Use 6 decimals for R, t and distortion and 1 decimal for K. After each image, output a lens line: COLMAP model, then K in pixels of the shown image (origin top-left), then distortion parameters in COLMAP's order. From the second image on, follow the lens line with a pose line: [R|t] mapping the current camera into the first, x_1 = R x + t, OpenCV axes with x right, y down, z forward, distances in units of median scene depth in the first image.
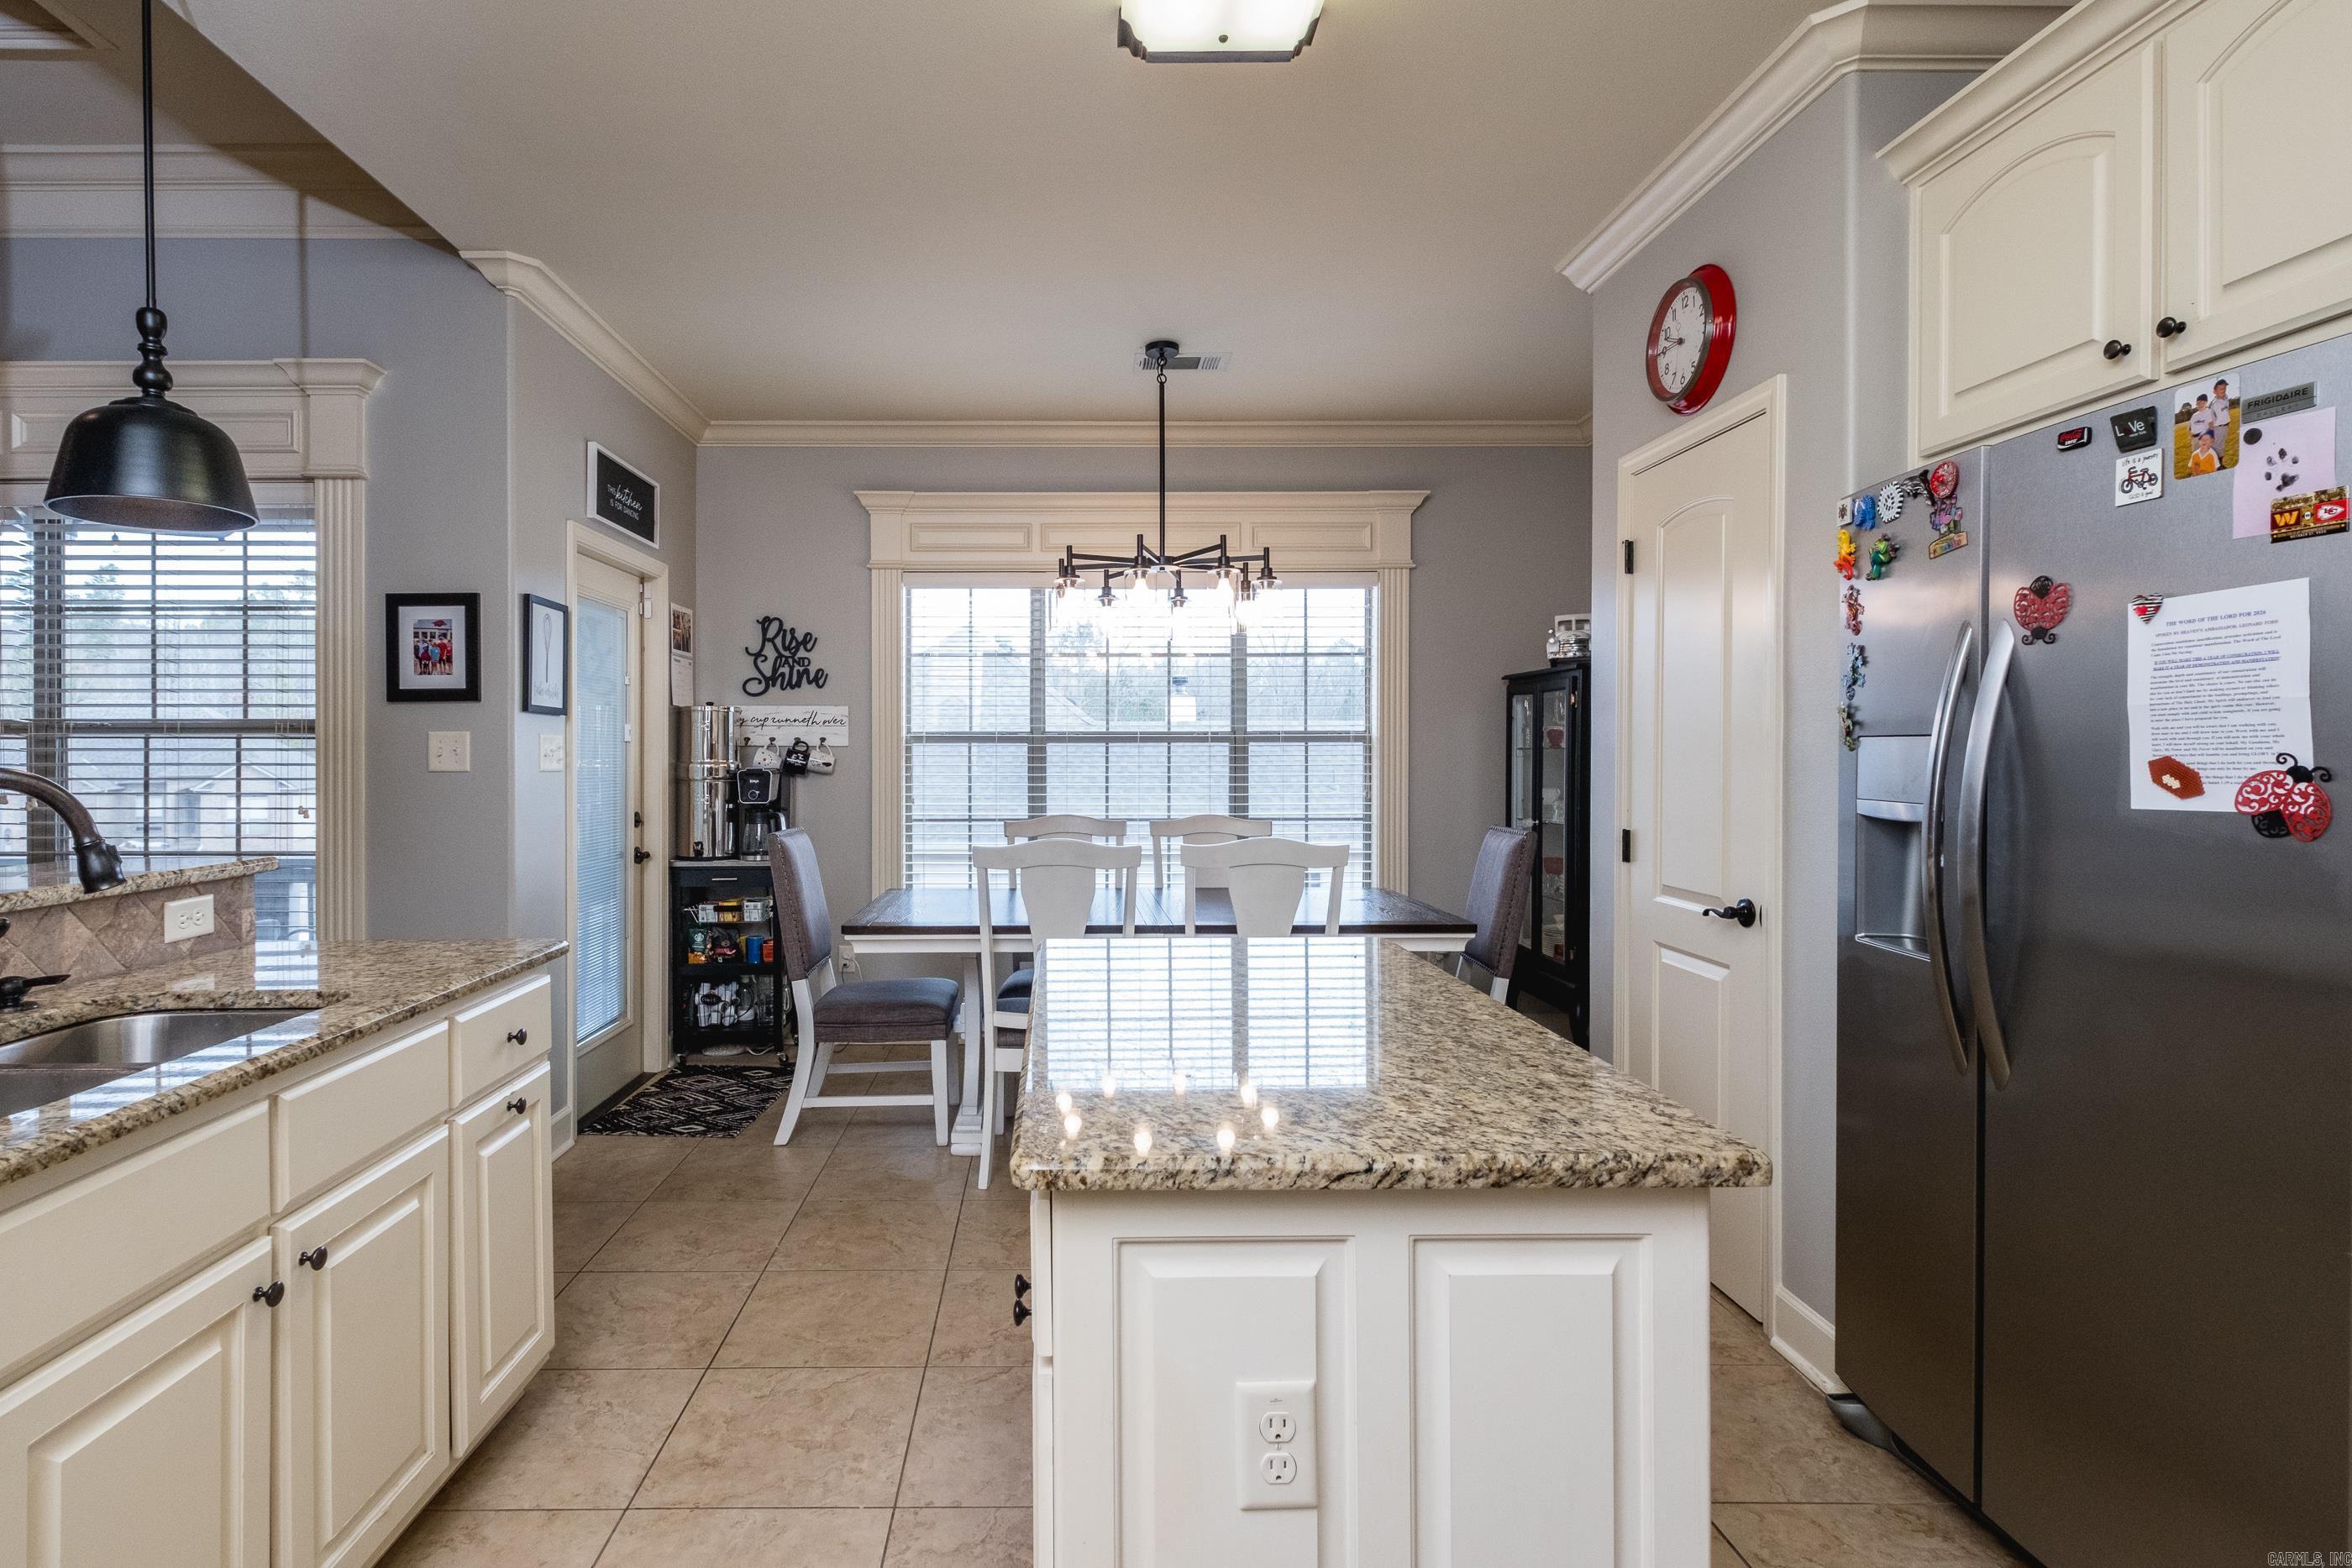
lens RADIAL K [[1160.8, 0, 1068.7], [0, 1160.8, 759.0], [0, 0, 1]] dist [0.006144, -0.000735]
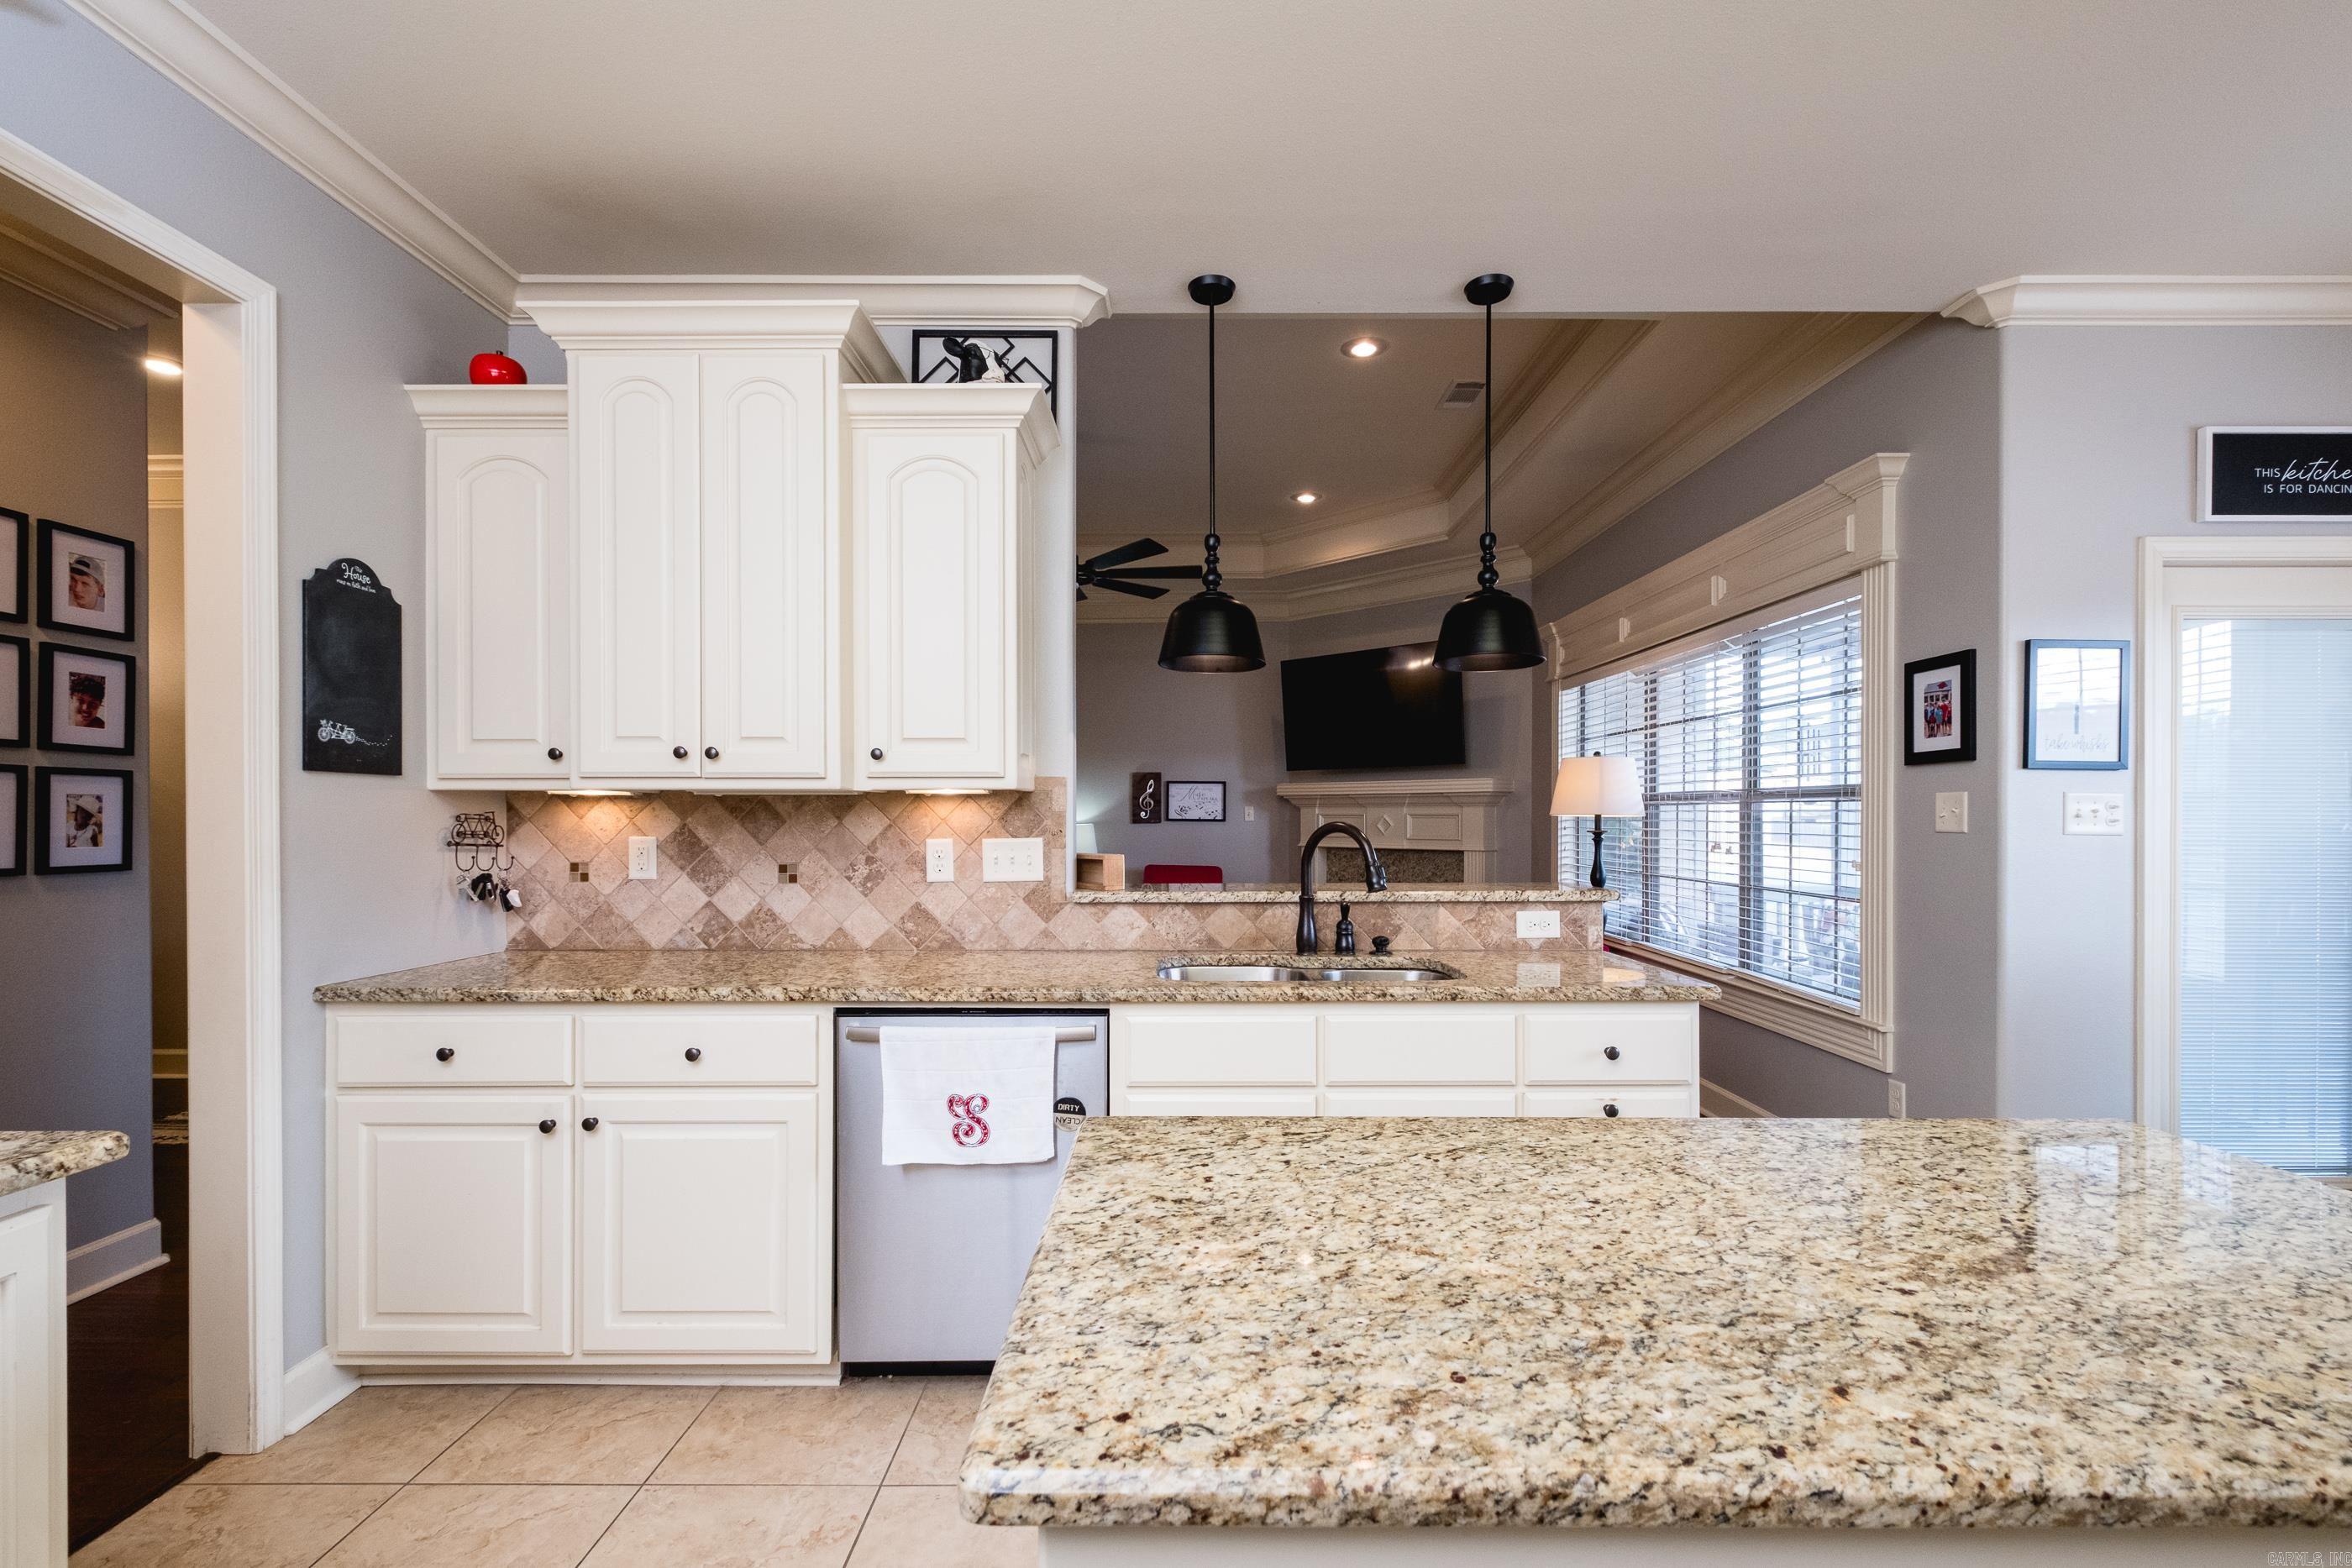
lens RADIAL K [[1017.8, 0, 1177.5], [0, 1017.8, 818.3], [0, 0, 1]] dist [0.004900, -0.003123]
pose [[0.000166, 0.004614, -0.999989, 0.329439], [-0.004888, 0.999977, 0.004613, -0.001812], [0.999988, 0.004887, 0.000189, 0.321479]]
